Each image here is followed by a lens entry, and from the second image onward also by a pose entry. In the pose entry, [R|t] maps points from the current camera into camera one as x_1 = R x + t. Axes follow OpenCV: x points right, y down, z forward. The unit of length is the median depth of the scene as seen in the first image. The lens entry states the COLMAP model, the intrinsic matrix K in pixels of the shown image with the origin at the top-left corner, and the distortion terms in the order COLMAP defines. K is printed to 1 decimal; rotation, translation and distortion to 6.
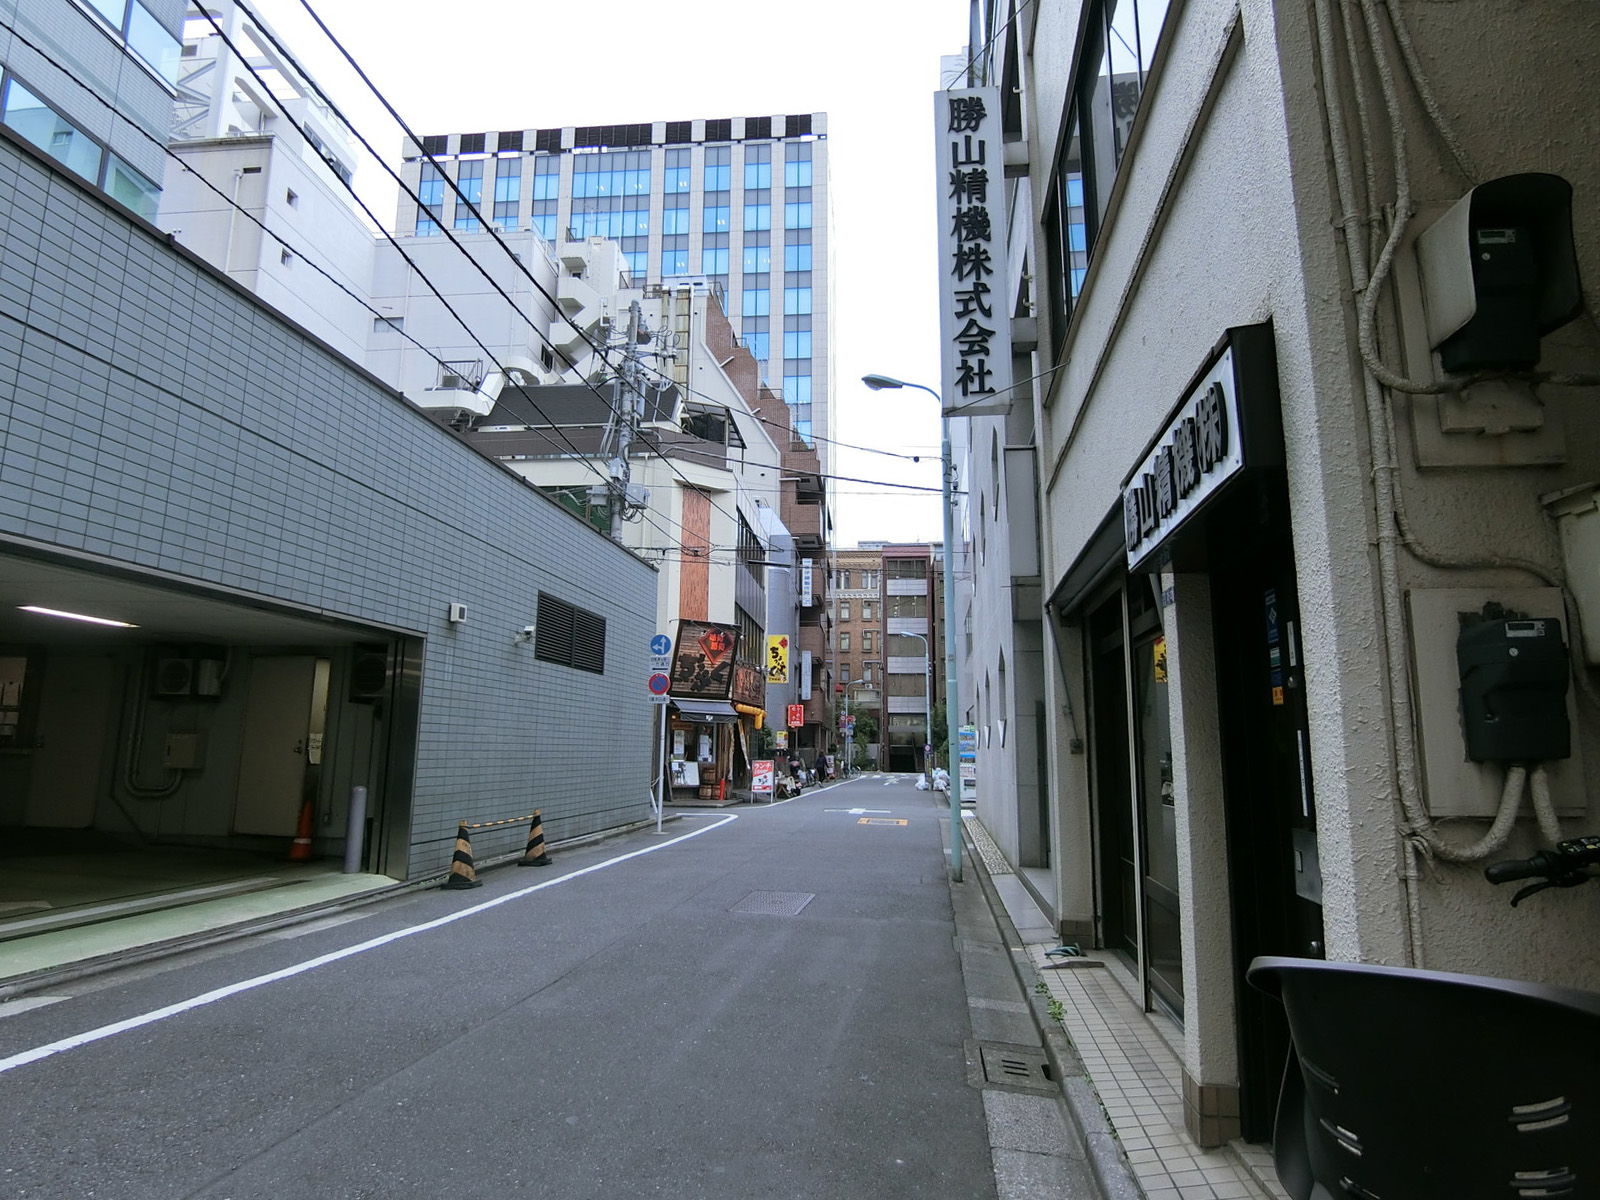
lens RADIAL K [[953.3, 0, 838.4], [0, 953.3, 596.8], [0, 0, 1]] dist [-0.028529, -0.000537]
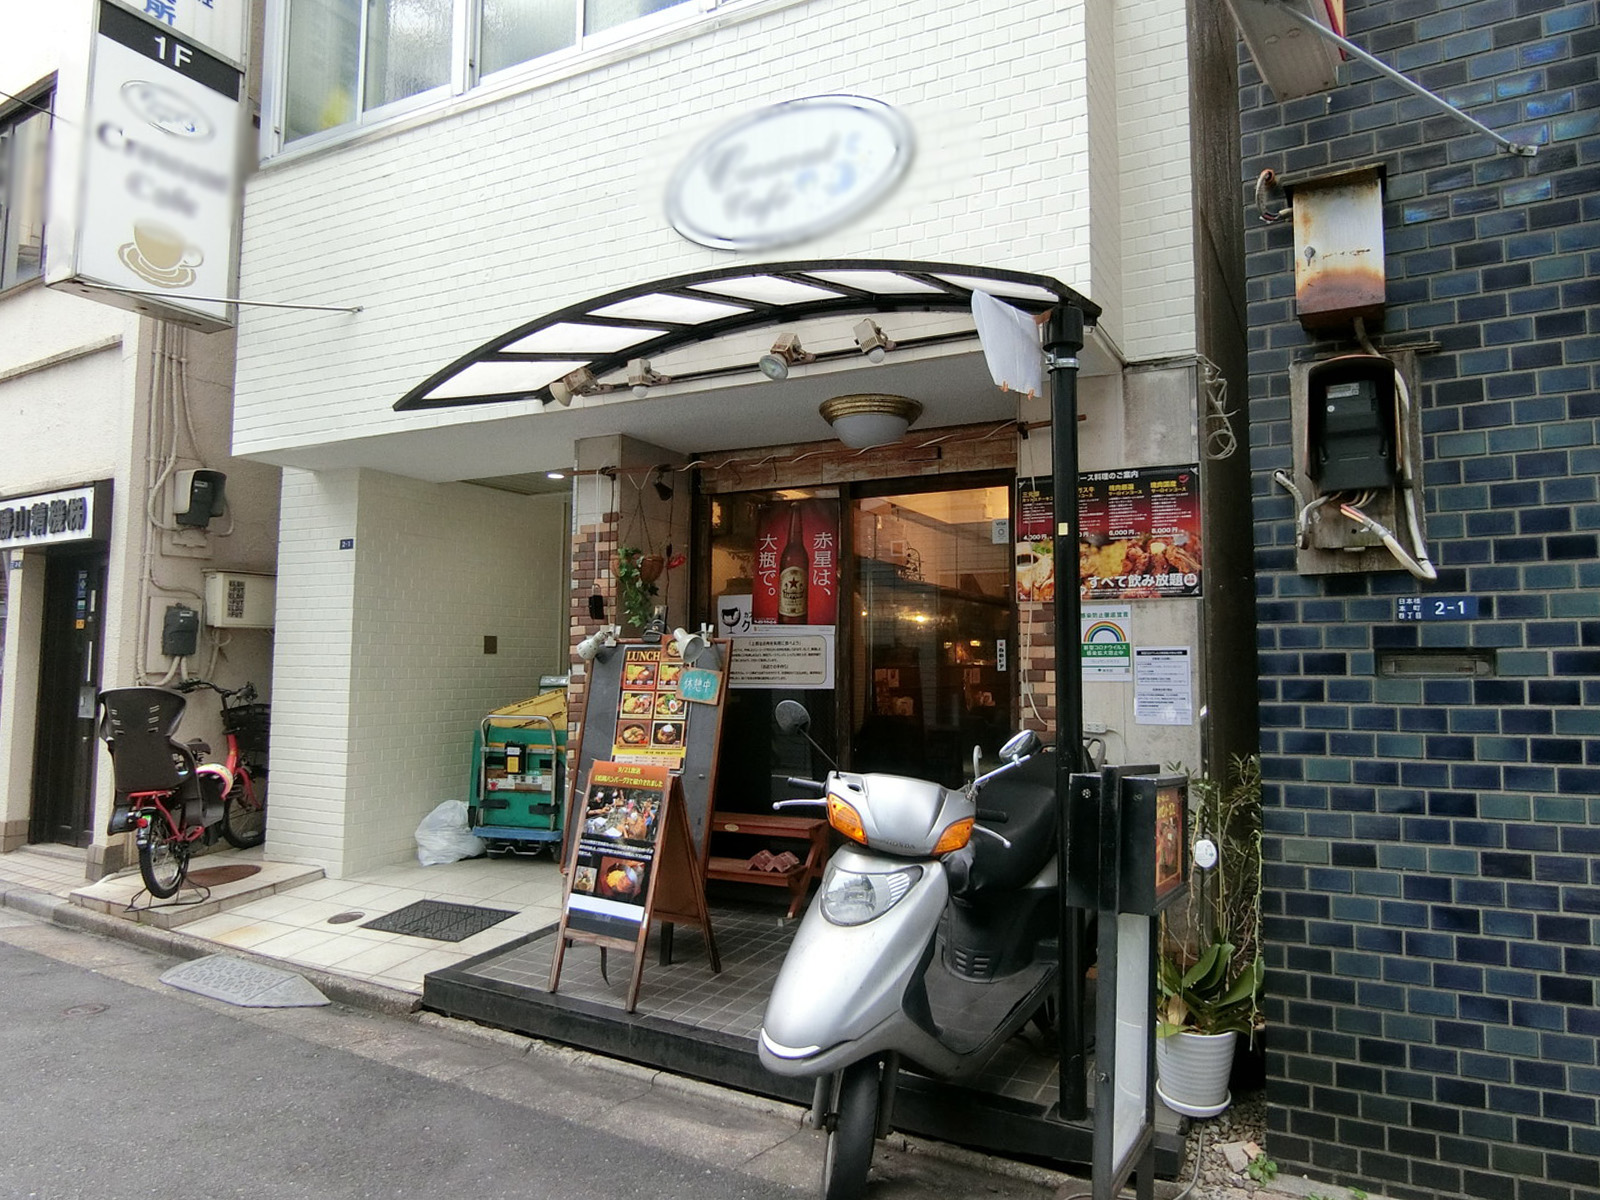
lens RADIAL K [[953.3, 0, 838.4], [0, 953.3, 596.8], [0, 0, 1]] dist [-0.028529, -0.000537]
pose [[0.389591, 0.074414, 0.917977, -1.226695], [-0.158256, 0.987314, -0.012871, -0.303282], [-0.907289, -0.140261, 0.396425, -2.072516]]
